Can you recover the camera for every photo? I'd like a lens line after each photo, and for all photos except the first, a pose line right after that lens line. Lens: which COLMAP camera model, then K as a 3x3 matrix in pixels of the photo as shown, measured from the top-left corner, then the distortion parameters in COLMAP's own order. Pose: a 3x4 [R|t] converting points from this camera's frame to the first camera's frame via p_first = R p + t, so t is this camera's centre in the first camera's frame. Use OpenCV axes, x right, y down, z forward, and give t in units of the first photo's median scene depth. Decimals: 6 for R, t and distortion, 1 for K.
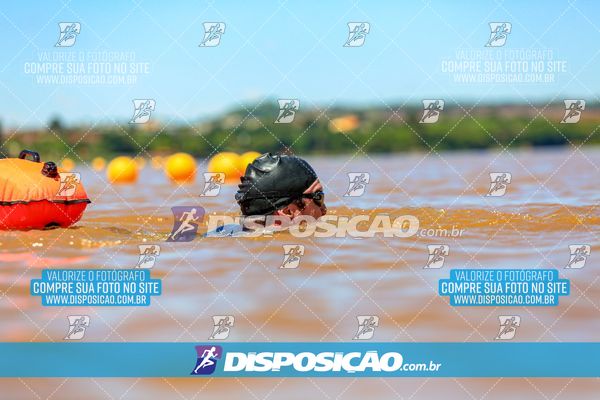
lens RADIAL K [[3149.9, 0, 302.0], [0, 3149.9, 199.4], [0, 0, 1]] dist [0.359411, 0.000000]
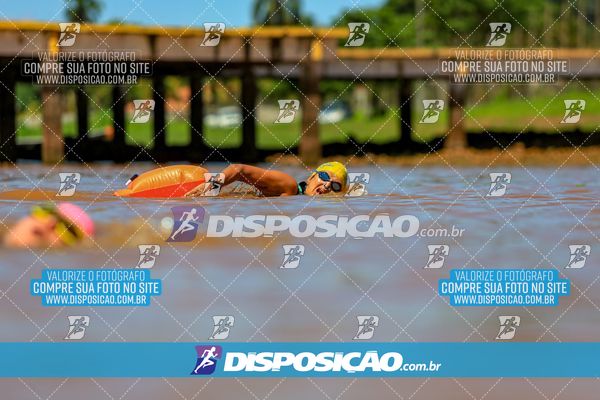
lens RADIAL K [[3542.4, 0, 300.0], [0, 3542.4, 198.3], [0, 0, 1]] dist [0.495397, 0.000000]
pose [[0.999999, 0.000017, 0.001110, -0.001887], [-0.000015, 0.999998, -0.001814, 0.001708], [-0.001110, 0.001814, 0.999998, -0.124934]]
